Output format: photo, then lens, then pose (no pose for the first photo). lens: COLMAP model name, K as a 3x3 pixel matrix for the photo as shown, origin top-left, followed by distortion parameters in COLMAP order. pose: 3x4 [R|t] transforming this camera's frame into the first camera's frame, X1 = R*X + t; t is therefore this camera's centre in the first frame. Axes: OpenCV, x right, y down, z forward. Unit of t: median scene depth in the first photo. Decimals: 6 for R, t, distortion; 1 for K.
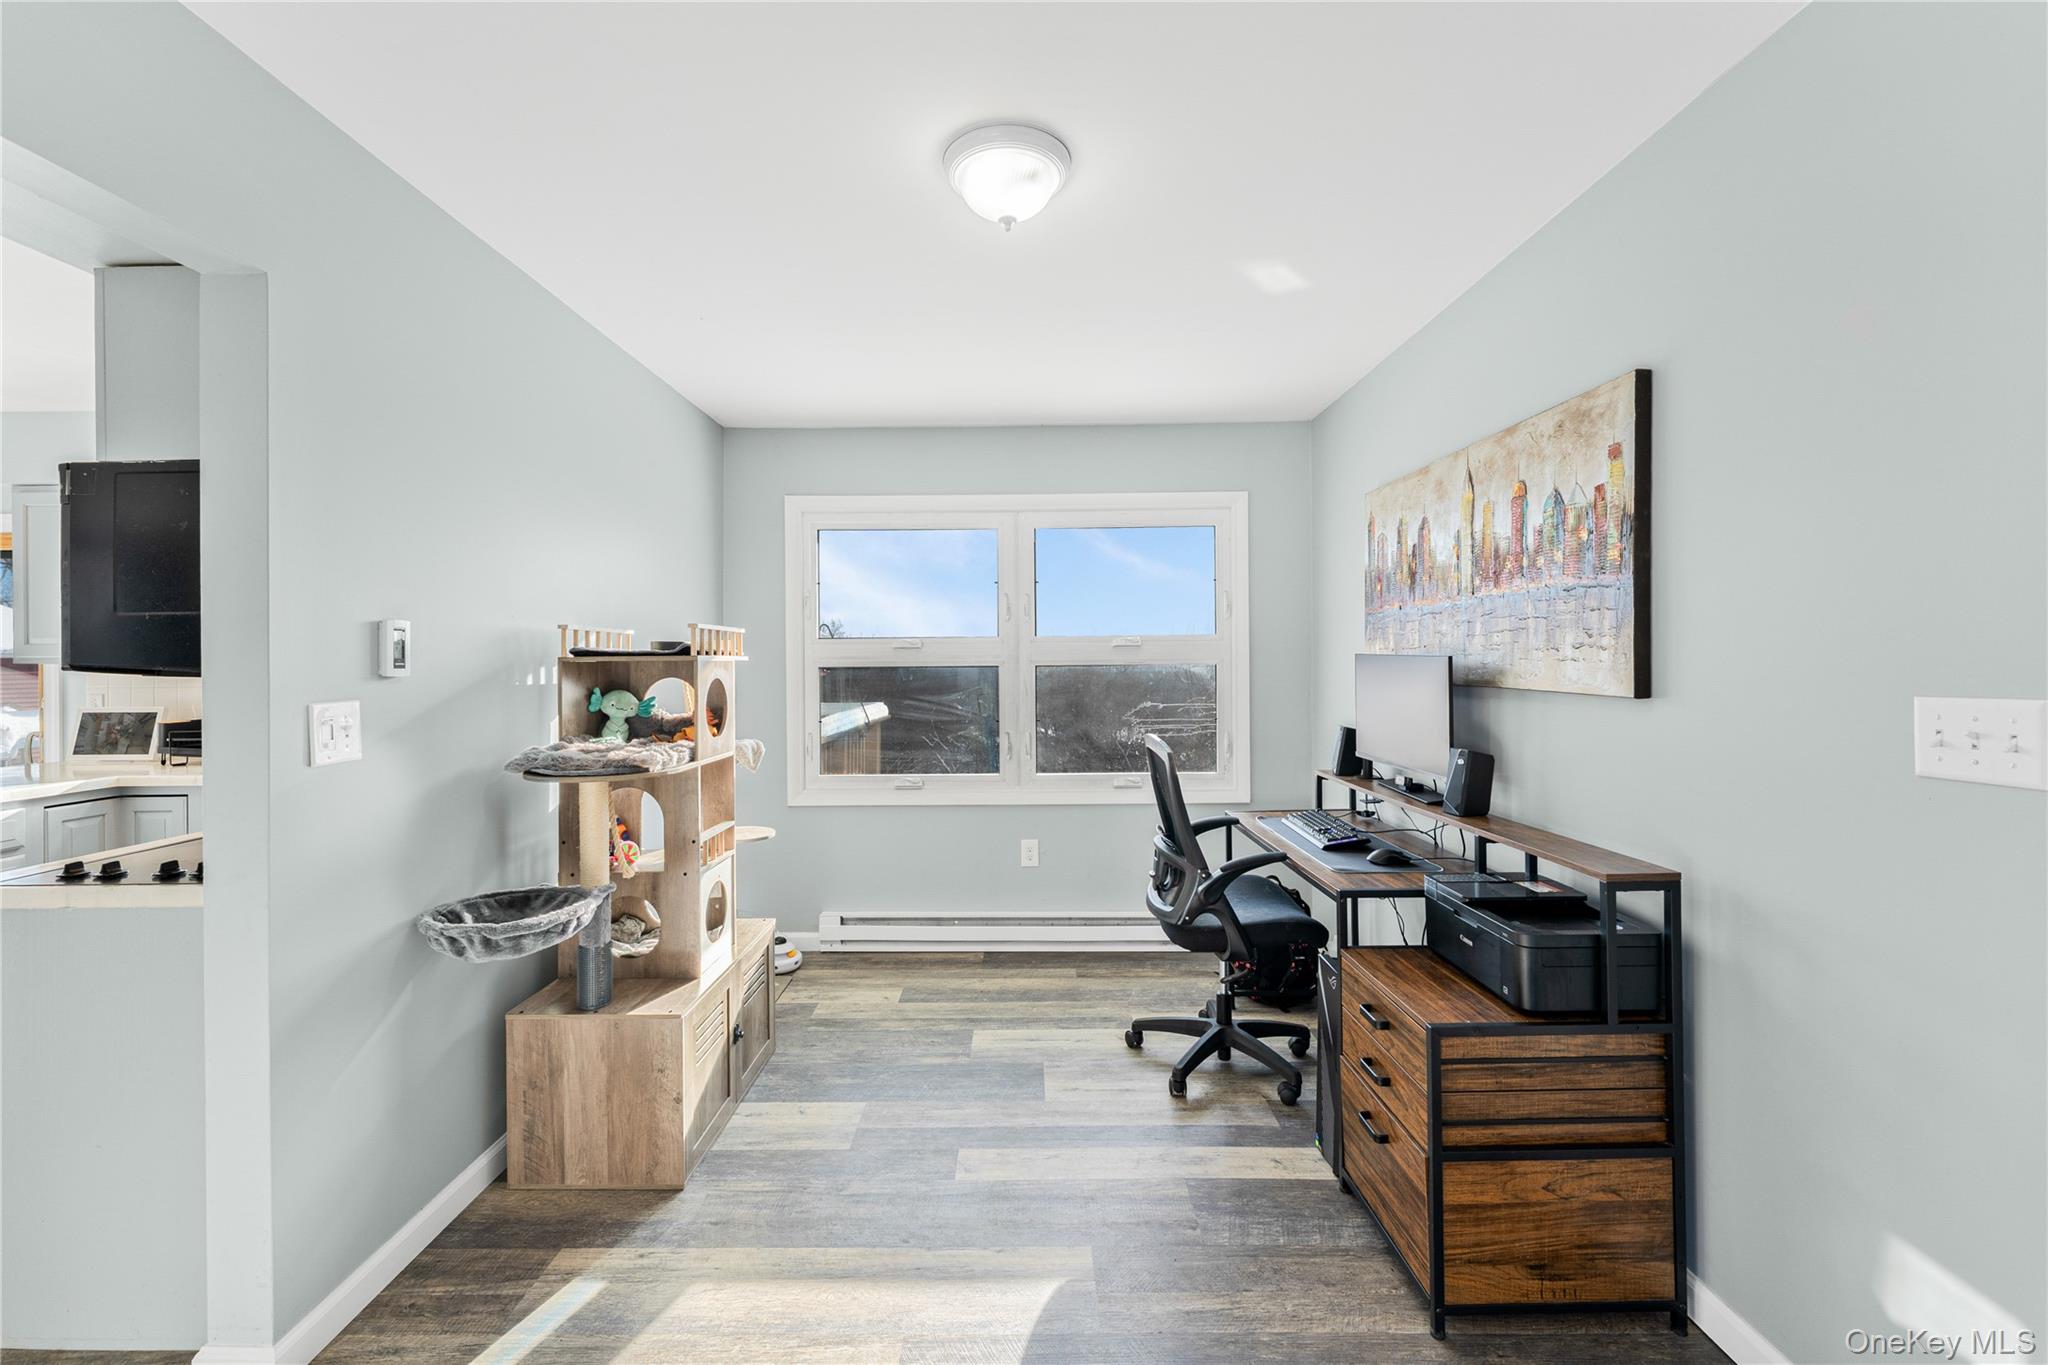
lens RADIAL K [[836.9, 0, 1025.0], [0, 836.9, 668.4], [0, 0, 1]] dist [-0.000463, -0.000391]
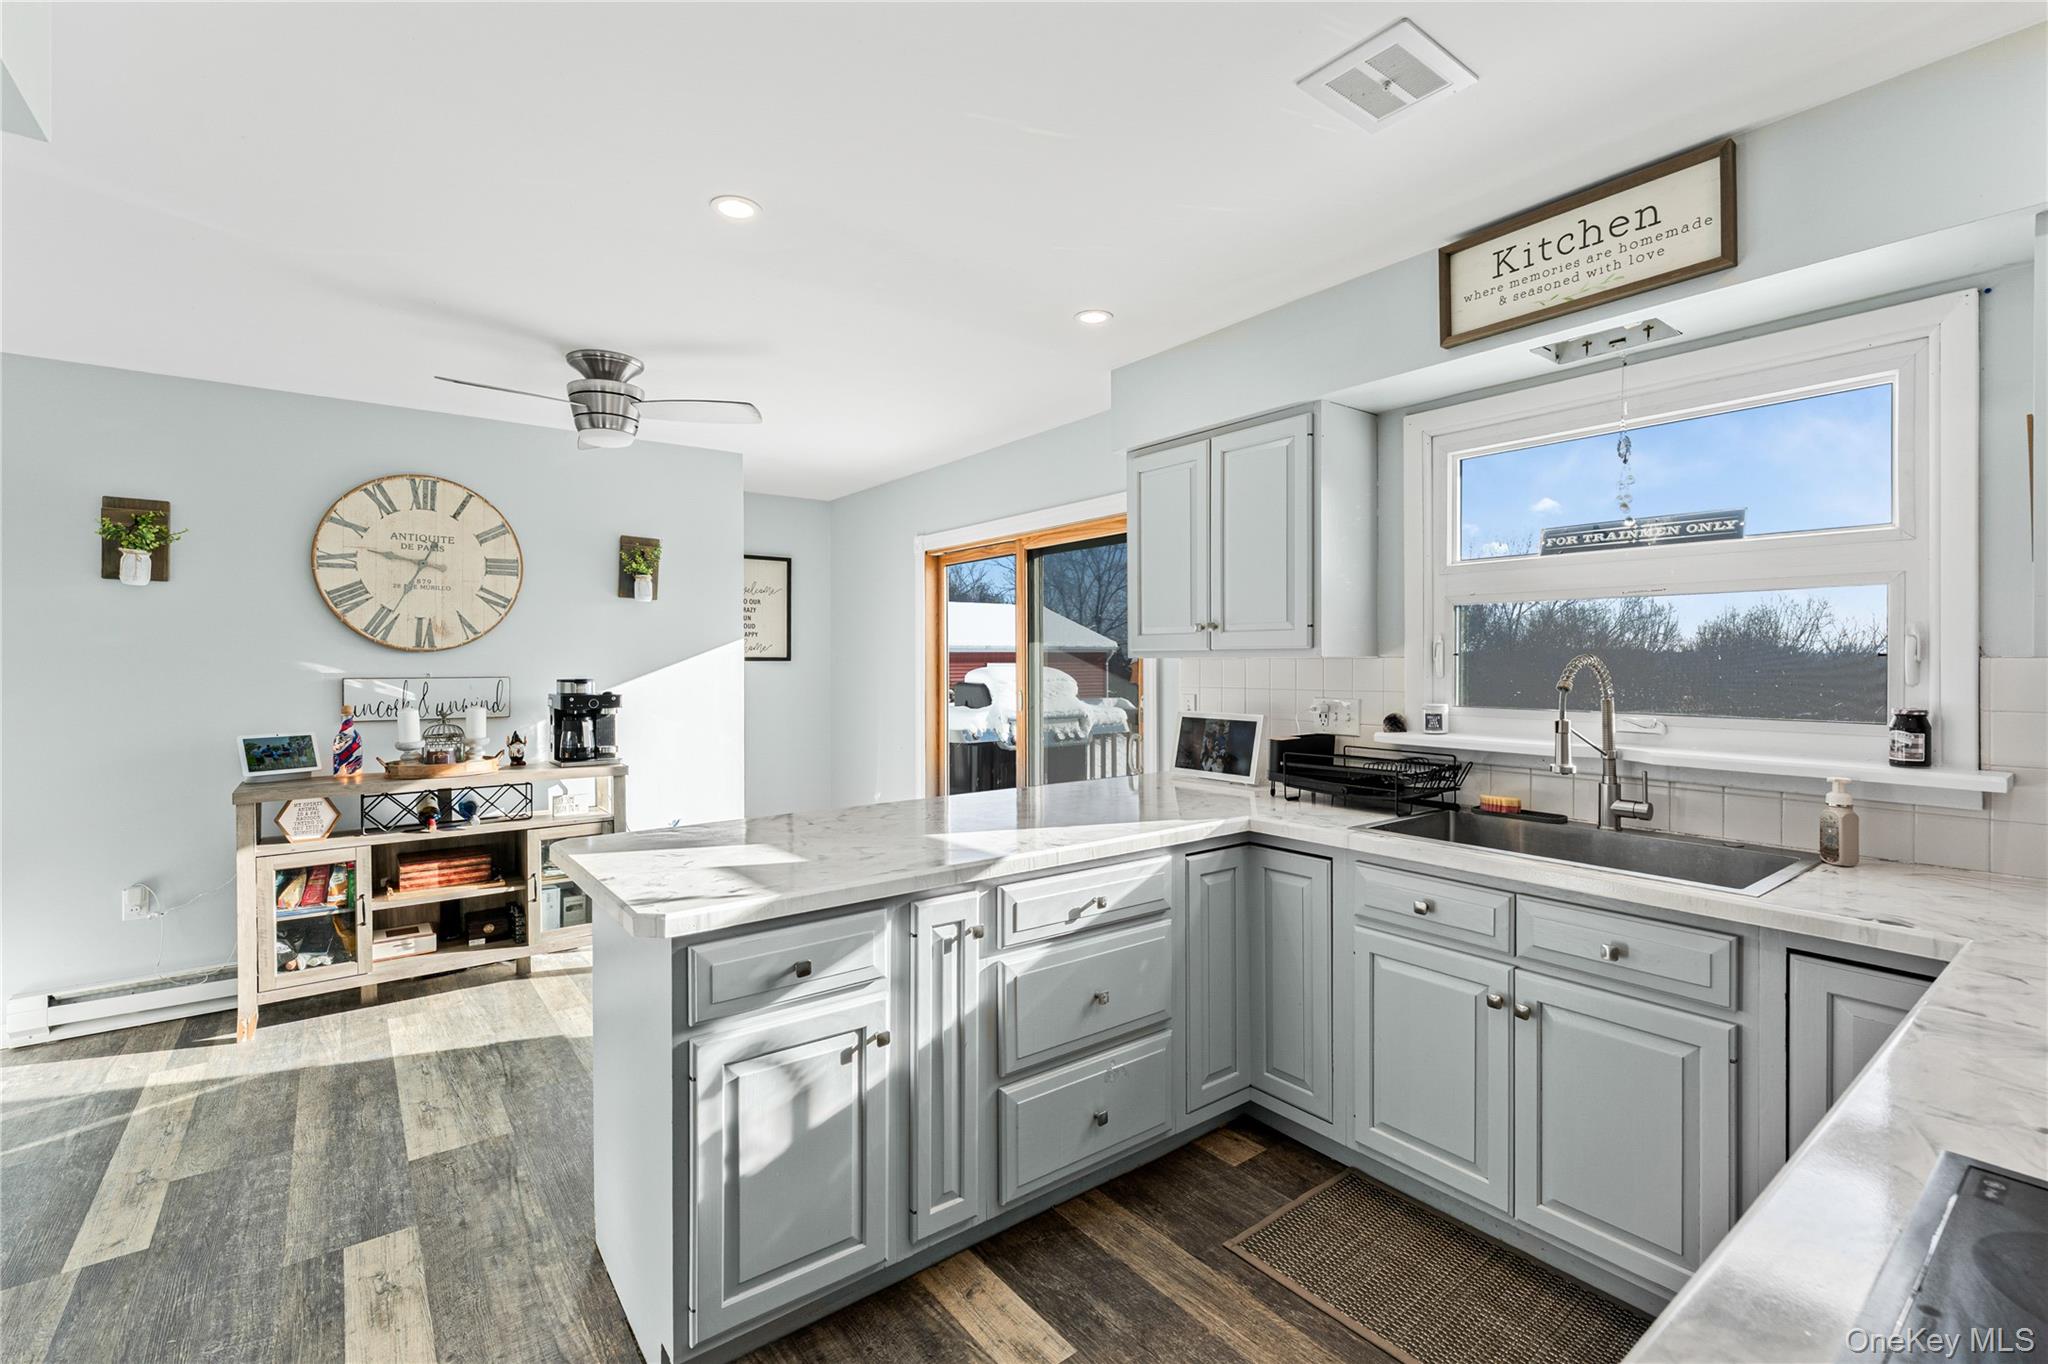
lens RADIAL K [[899.1, 0, 1026.4], [0, 899.1, 667.4], [0, 0, 1]] dist [-0.002166, -0.000067]
pose [[0.607088, 0.012683, -0.794533, -0.543328], [-0.016094, 0.999864, 0.003663, 0.003135], [0.794471, 0.010563, 0.607210, 0.351729]]
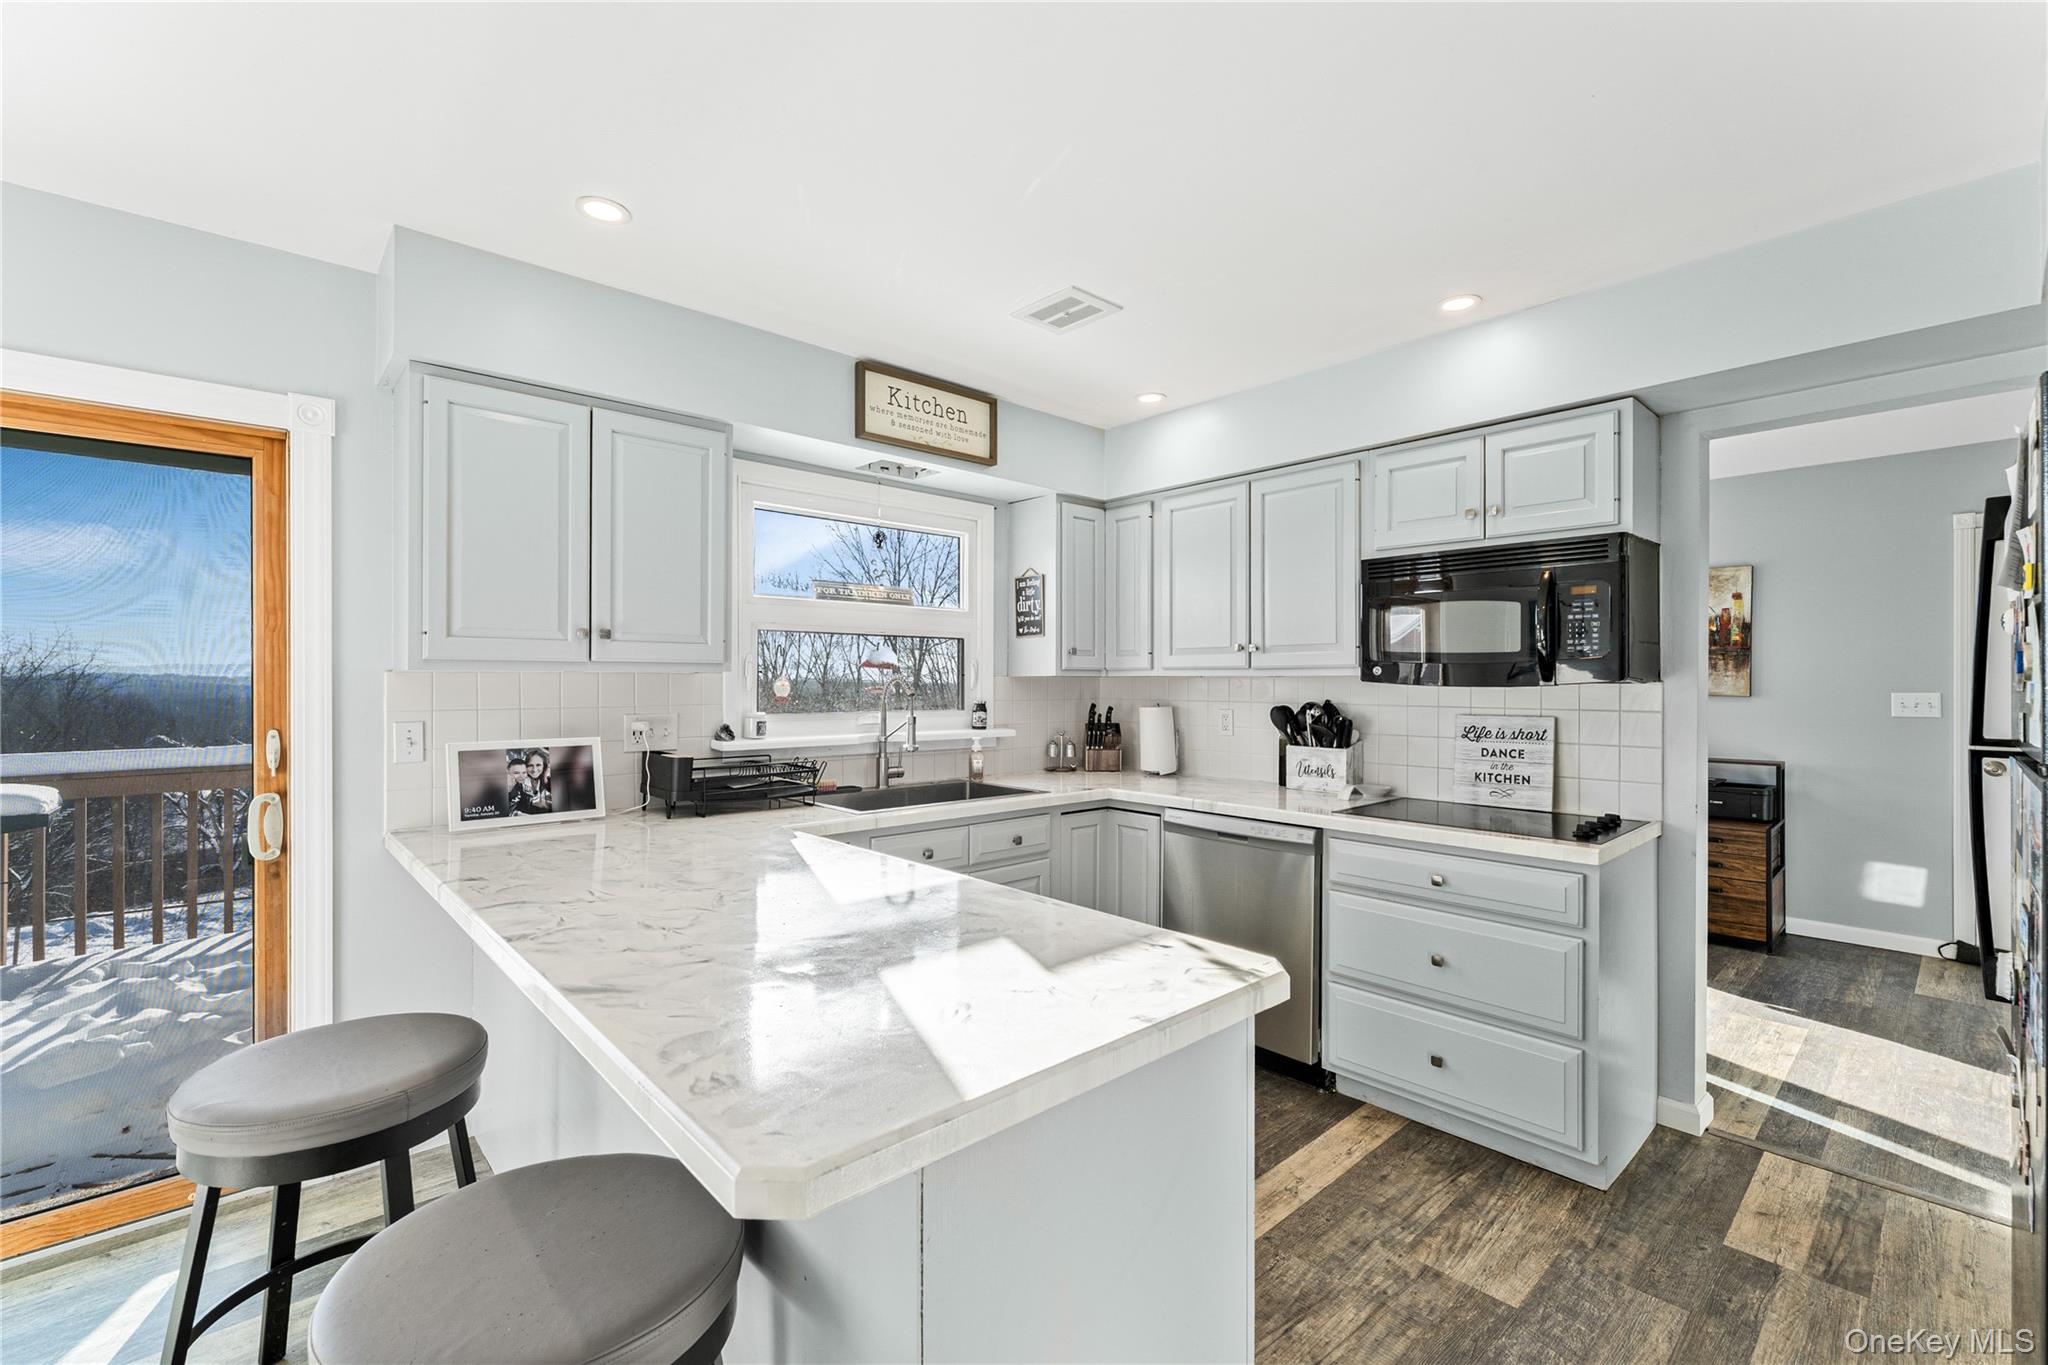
lens RADIAL K [[836.9, 0, 1024.9], [0, 836.9, 684.4], [0, 0, 1]] dist [-0.000463, -0.000391]
pose [[0.748650, 0.004806, 0.662948, -1.294423], [-0.000121, 0.999975, -0.007112, 0.008828], [-0.662966, 0.005244, 0.748632, 0.288469]]
